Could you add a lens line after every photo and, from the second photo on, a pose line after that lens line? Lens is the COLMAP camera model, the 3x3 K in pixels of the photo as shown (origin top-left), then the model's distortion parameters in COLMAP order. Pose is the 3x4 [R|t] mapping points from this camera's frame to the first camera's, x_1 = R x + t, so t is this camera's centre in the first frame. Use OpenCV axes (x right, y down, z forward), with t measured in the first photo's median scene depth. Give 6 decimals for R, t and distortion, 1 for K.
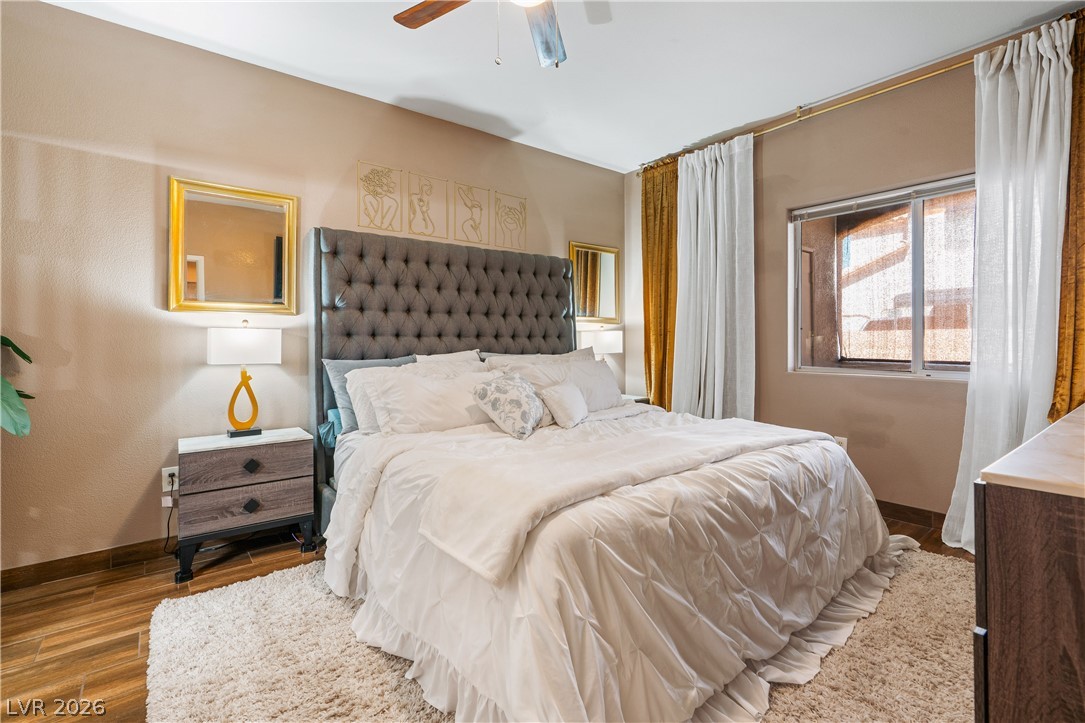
lens RADIAL K [[505.0, 0, 542.3], [0, 505.0, 337.5], [0, 0, 1]] dist [-0.002286, 0.009718]
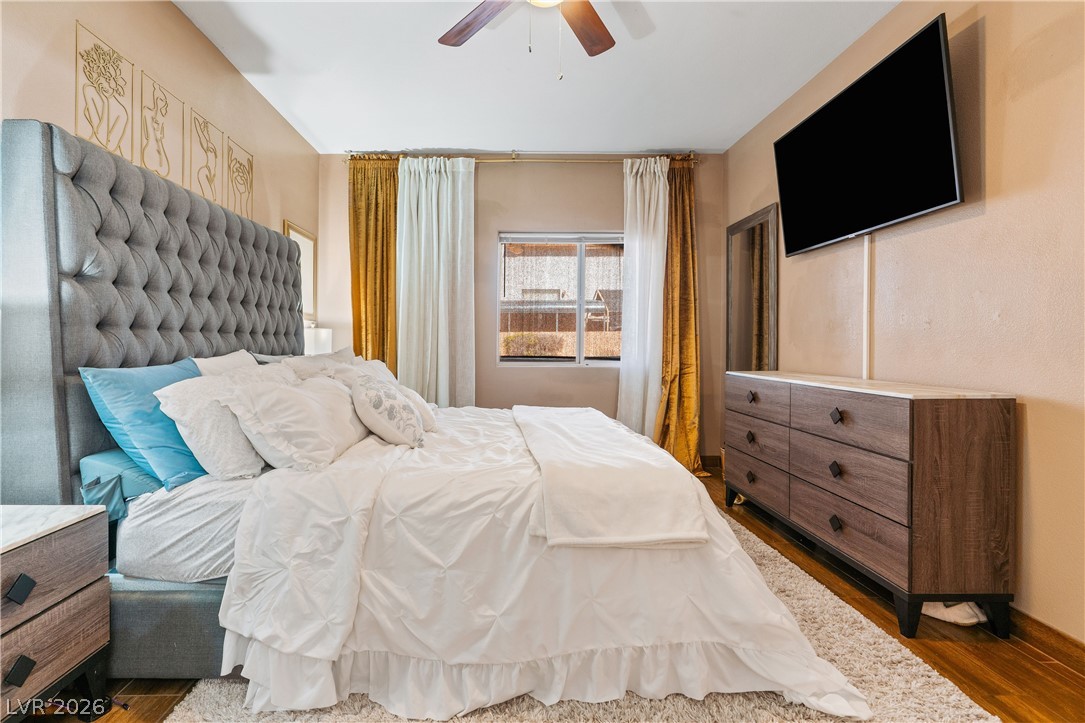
lens RADIAL K [[502.6, 0, 539.7], [0, 502.6, 347.2], [0, 0, 1]] dist [-0.003334, 0.000433]
pose [[0.611884, -0.004147, 0.790937, -0.445393], [-0.007482, 0.999911, 0.011031, 0.008121], [-0.790912, -0.012668, 0.611799, 0.211311]]
